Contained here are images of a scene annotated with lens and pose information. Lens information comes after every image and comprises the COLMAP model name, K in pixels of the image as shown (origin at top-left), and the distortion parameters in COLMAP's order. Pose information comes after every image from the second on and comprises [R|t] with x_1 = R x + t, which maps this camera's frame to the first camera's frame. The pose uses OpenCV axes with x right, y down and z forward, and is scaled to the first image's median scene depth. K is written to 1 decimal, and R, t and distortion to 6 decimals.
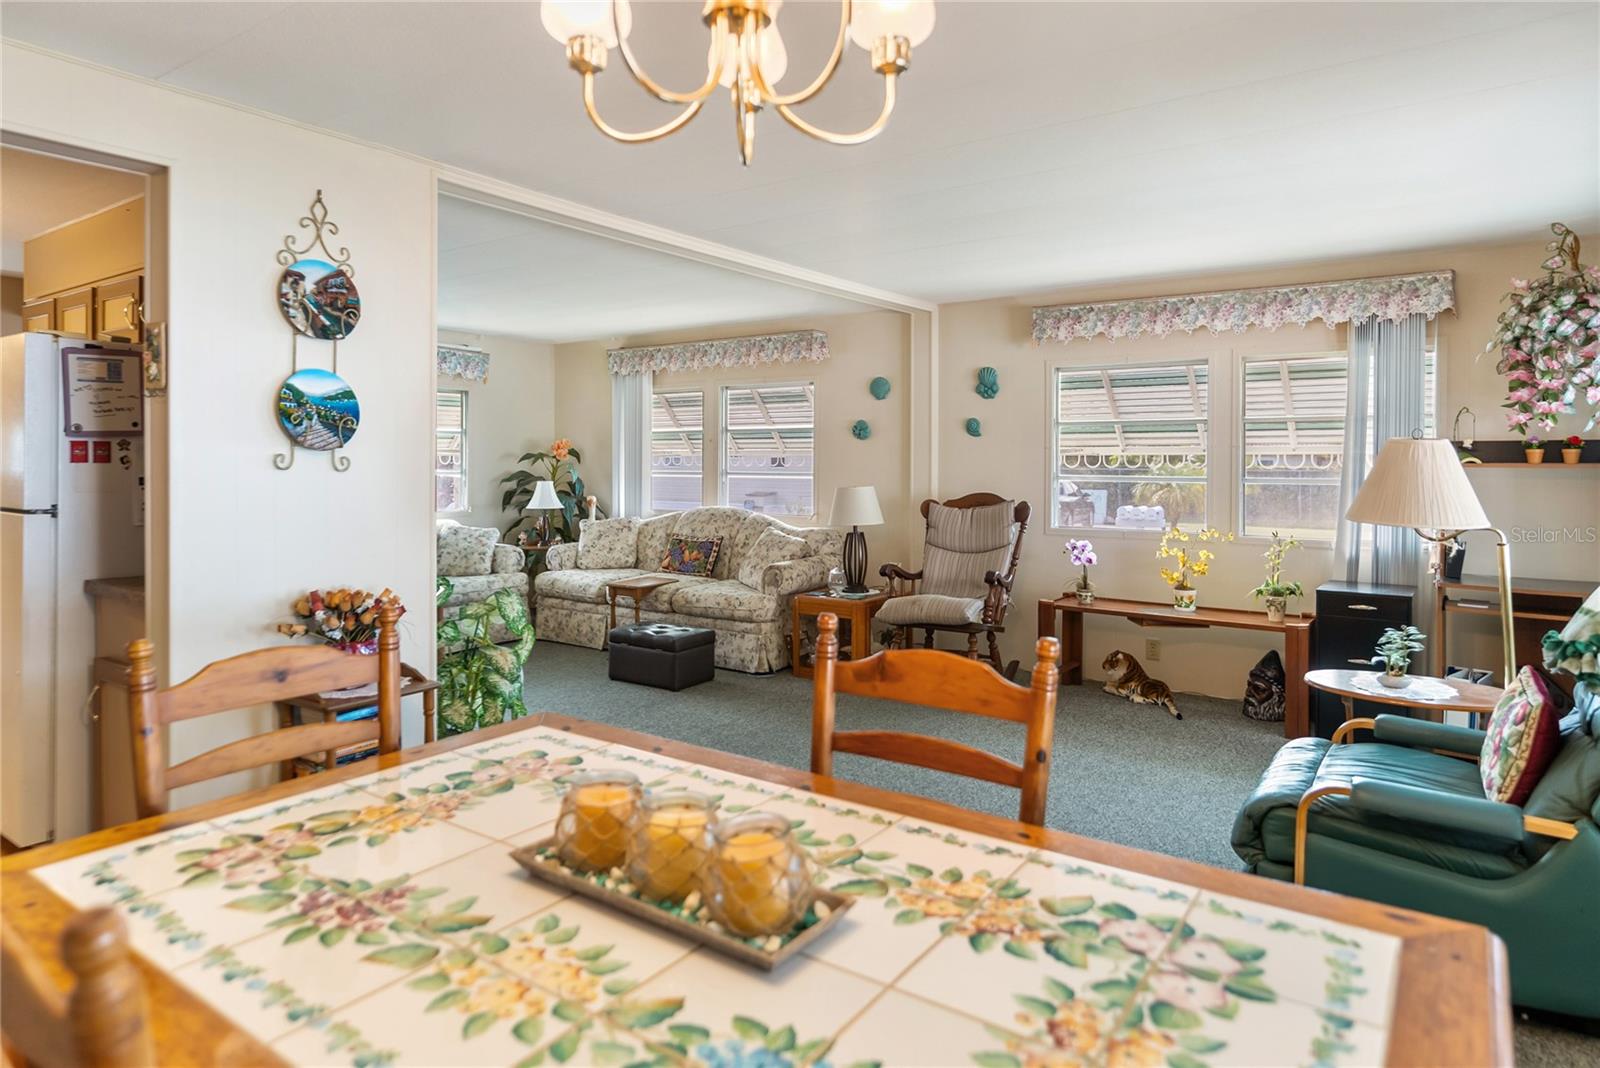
lens RADIAL K [[943.4, 0, 797.8], [0, 943.4, 456.3], [0, 0, 1]] dist [0.003745, -0.000594]
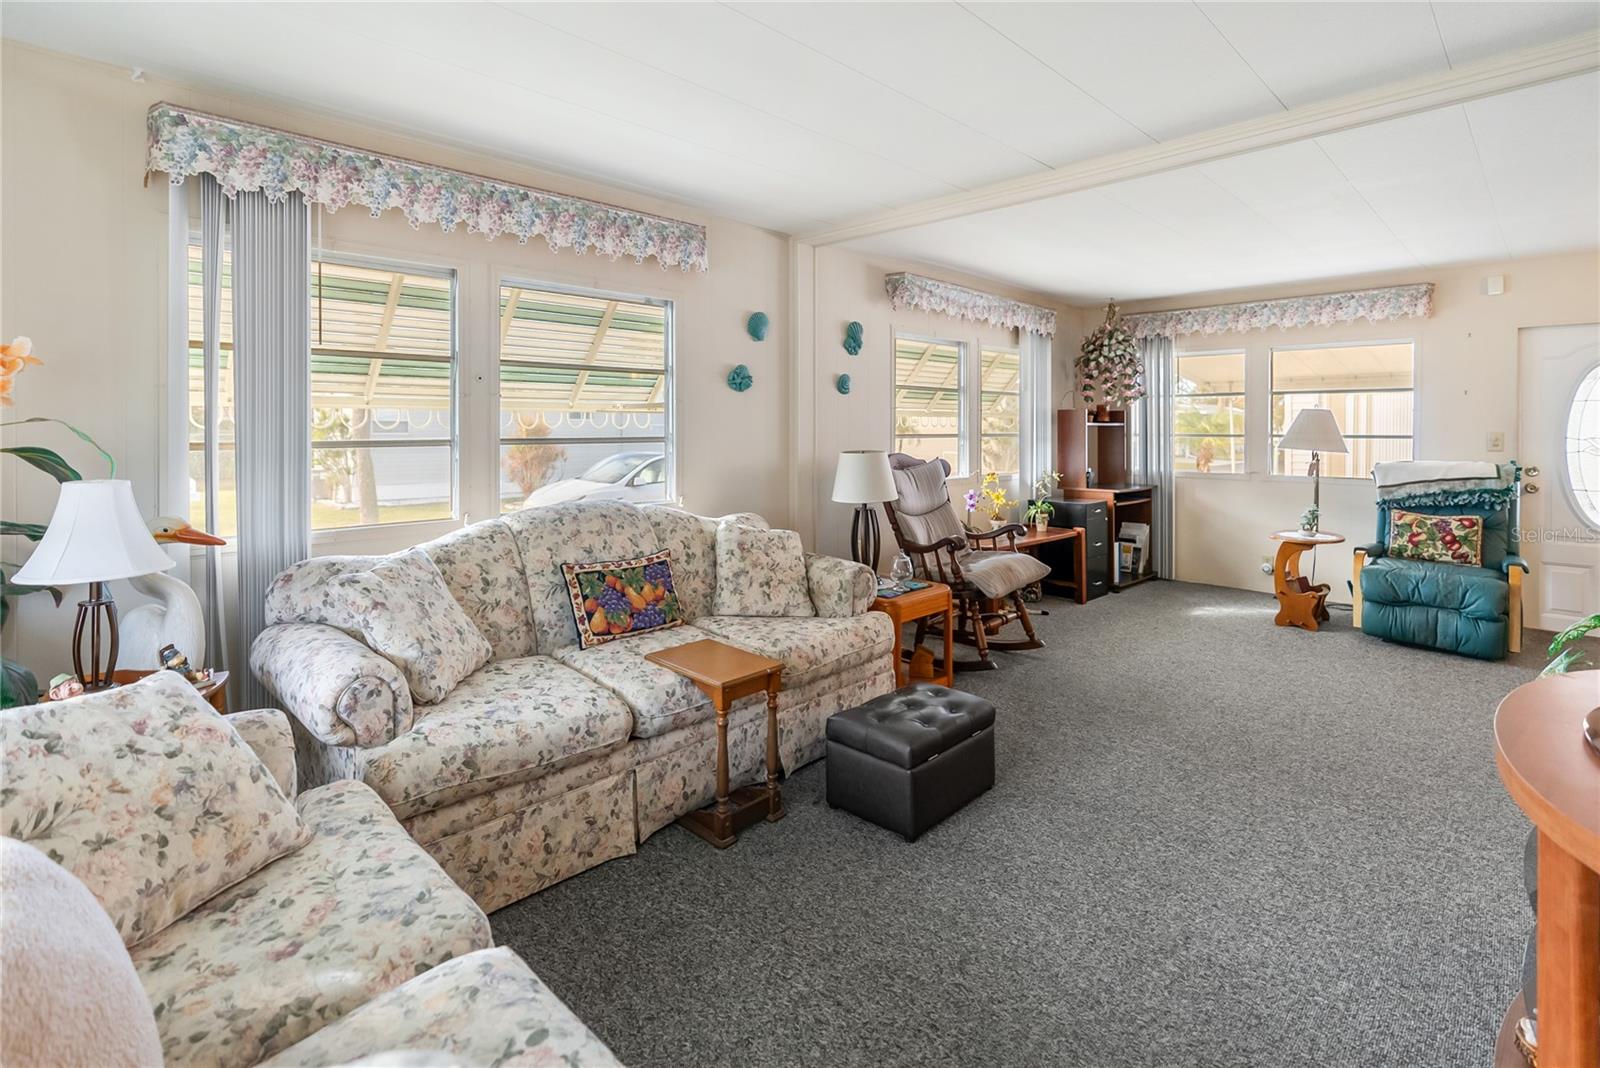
lens RADIAL K [[788.9, 0, 806.9], [0, 788.9, 430.4], [0, 0, 1]] dist [0.016992, -0.000186]
pose [[0.139736, -0.007981, 0.990157, -0.668108], [-0.004278, 0.999953, 0.008663, 0.009722], [-0.990180, -0.005446, 0.139695, 1.053395]]
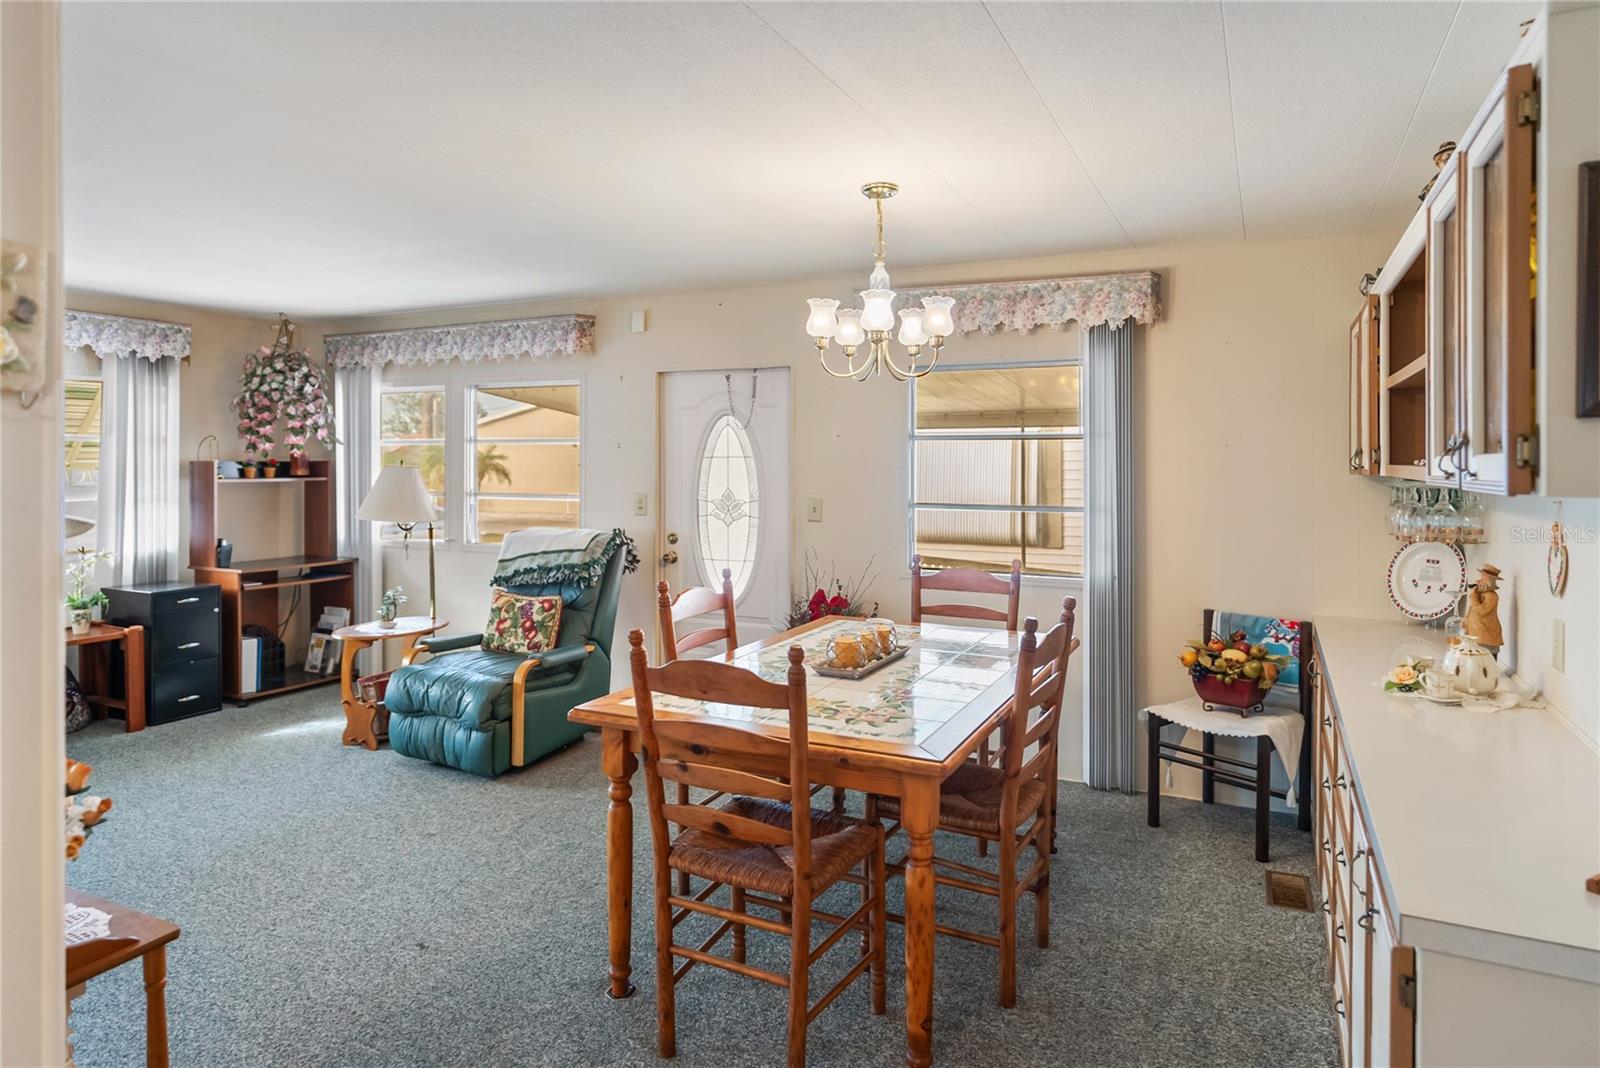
lens RADIAL K [[943.4, 0, 801.1], [0, 943.4, 455.7], [0, 0, 1]] dist [0.003745, -0.000594]
pose [[-0.161317, 0.000882, 0.986902, -0.582659], [-0.009060, 0.999956, -0.002375, -0.021367], [-0.986861, -0.009325, -0.161302, 0.343965]]
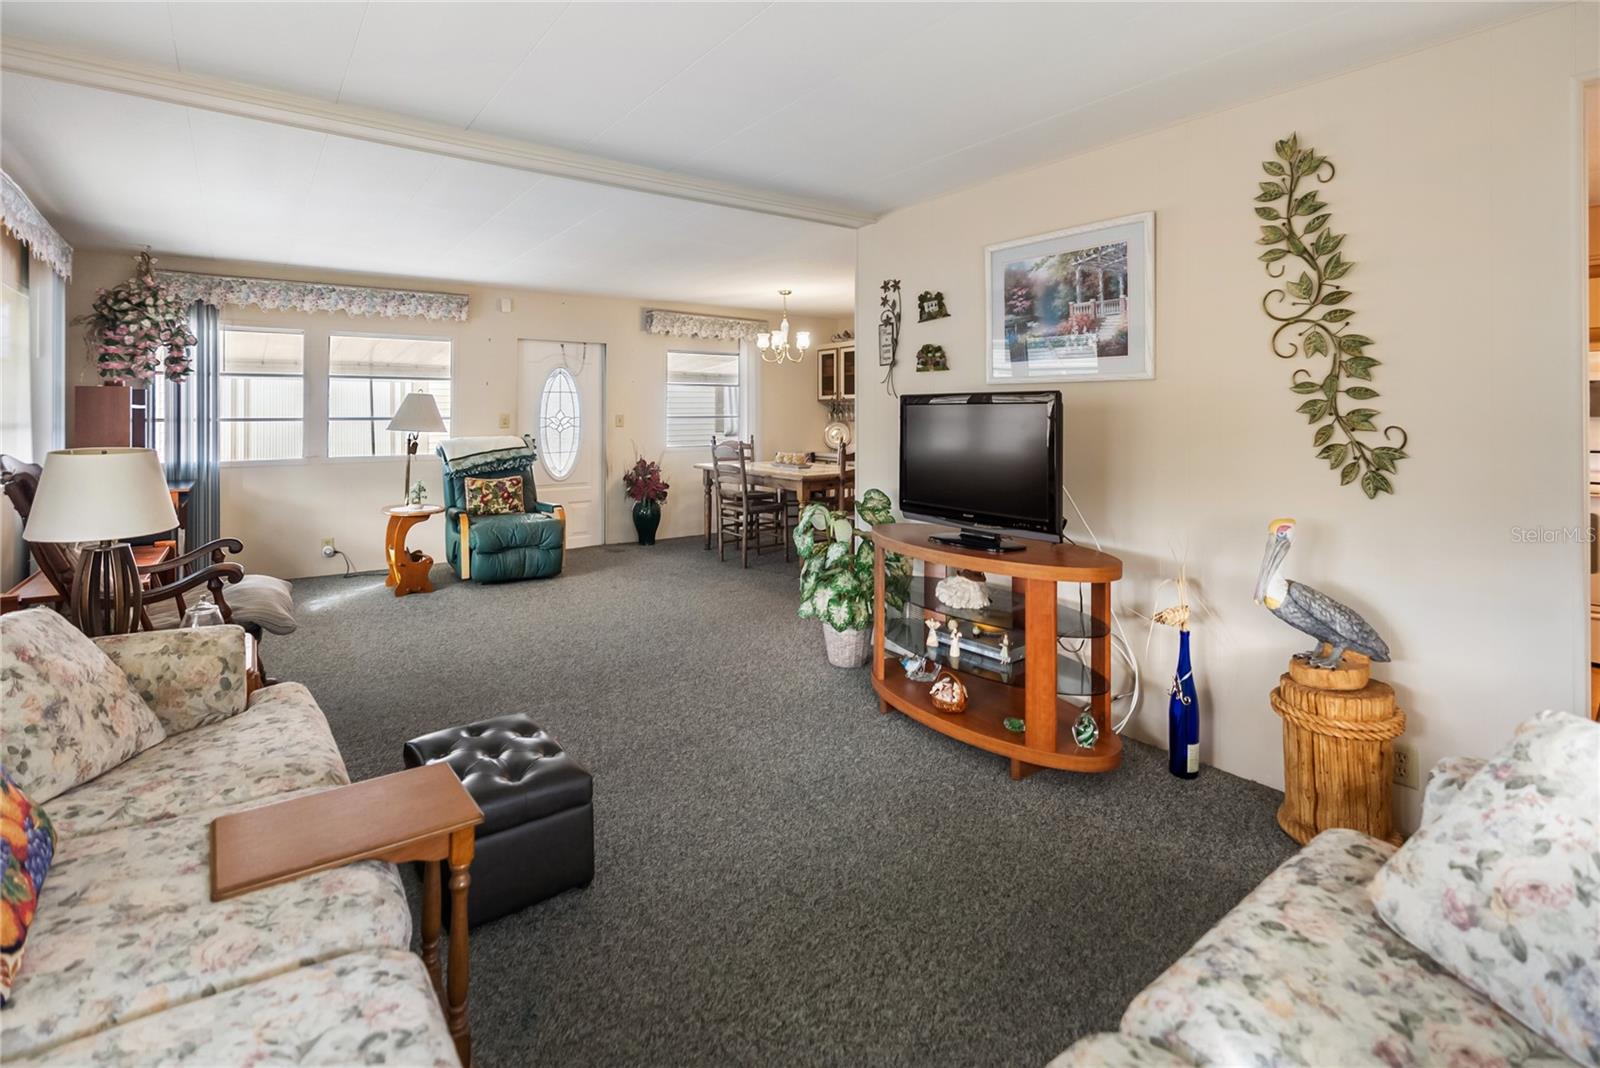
lens RADIAL K [[740.9, 0, 817.2], [0, 740.9, 412.6], [0, 0, 1]] dist [-0.002488, 0.001592]
pose [[-0.958275, -0.001266, 0.285846, -0.423921], [-0.001294, 0.999999, 0.000090, 0.014330], [-0.285846, -0.000284, -0.958276, 1.379636]]
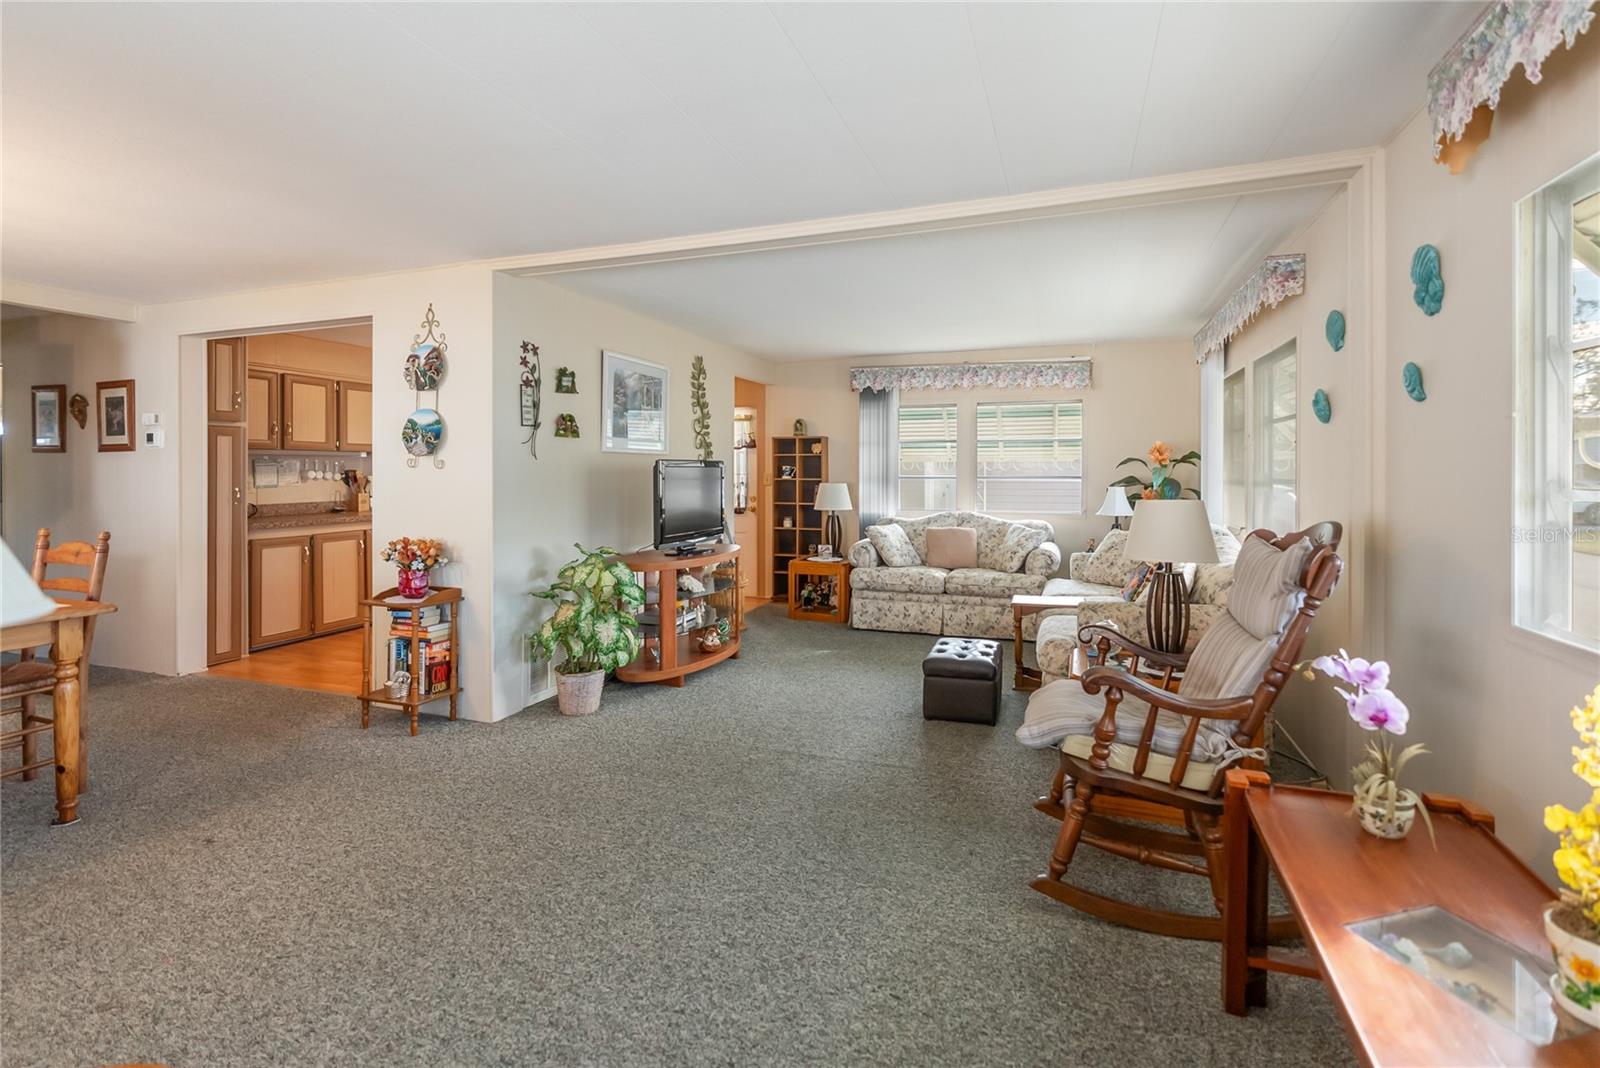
lens RADIAL K [[740.9, 0, 794.9], [0, 740.9, 469.8], [0, 0, 1]] dist [-0.002488, 0.001592]
pose [[0.263954, -0.004539, -0.964525, 0.519484], [0.006132, 0.999977, -0.003027, 0.014084], [0.964516, -0.005115, 0.263975, 0.701035]]
